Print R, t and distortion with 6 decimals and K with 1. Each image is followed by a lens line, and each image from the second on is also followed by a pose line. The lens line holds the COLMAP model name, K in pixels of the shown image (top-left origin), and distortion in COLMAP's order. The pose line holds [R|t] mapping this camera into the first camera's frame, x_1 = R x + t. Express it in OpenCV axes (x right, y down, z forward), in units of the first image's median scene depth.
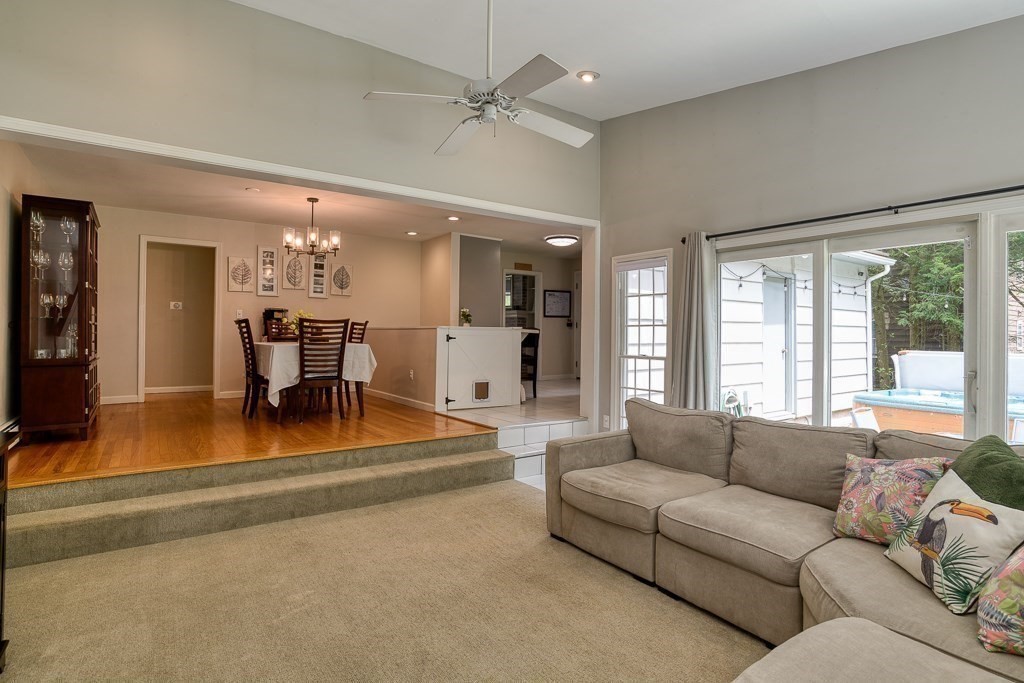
lens RADIAL K [[526.7, 0, 513.5], [0, 526.7, 334.4], [0, 0, 1]] dist [-0.016646, 0.002940]
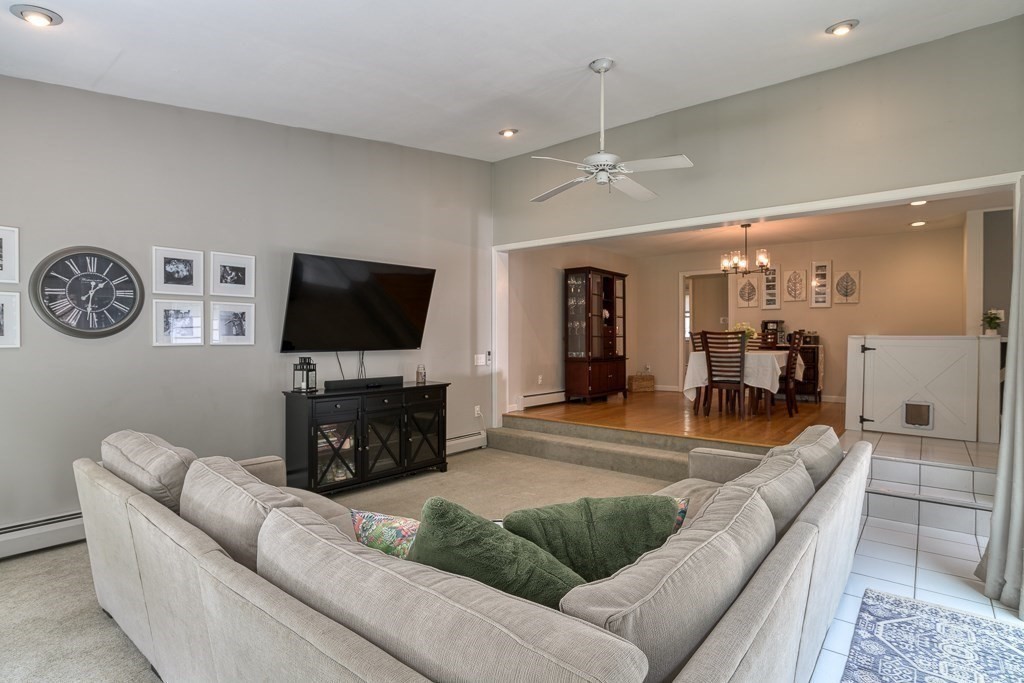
lens RADIAL K [[526.7, 0, 519.3], [0, 526.7, 339.4], [0, 0, 1]] dist [-0.016646, 0.002940]
pose [[0.298500, -0.003801, -0.954402, 0.454533], [0.000568, 0.999993, -0.003805, -0.004905], [0.954410, 0.000594, 0.298500, 0.156738]]
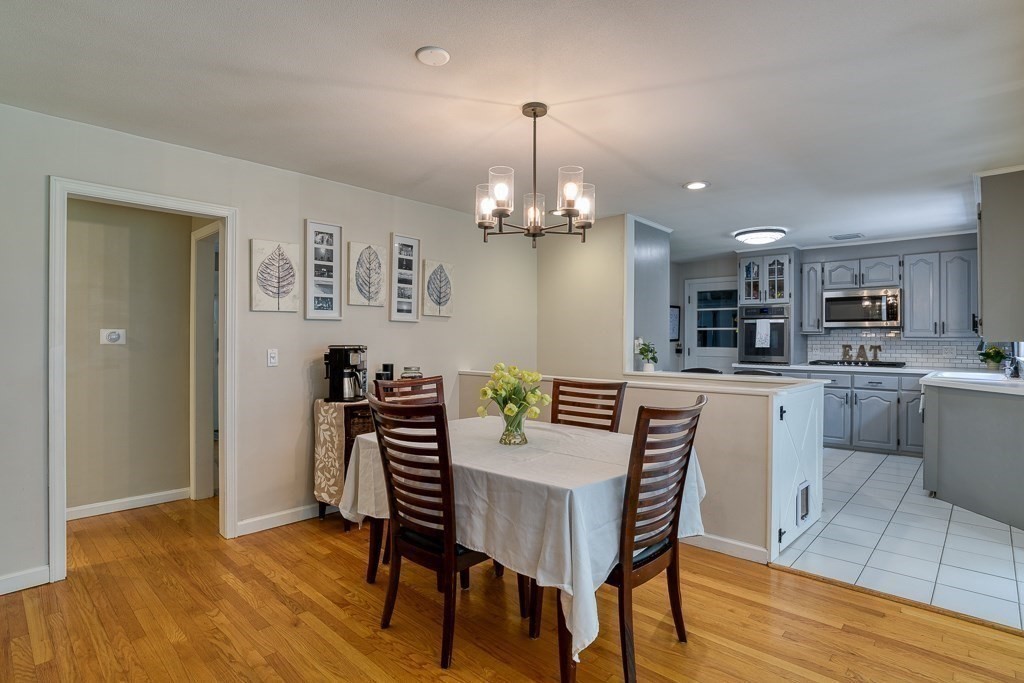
lens RADIAL K [[526.7, 0, 513.8], [0, 526.7, 339.3], [0, 0, 1]] dist [-0.016646, 0.002940]
pose [[0.980423, -0.004379, 0.196857, -0.398922], [0.004246, 0.999990, 0.001098, -0.055384], [-0.196859, -0.000240, 0.980432, 0.476475]]
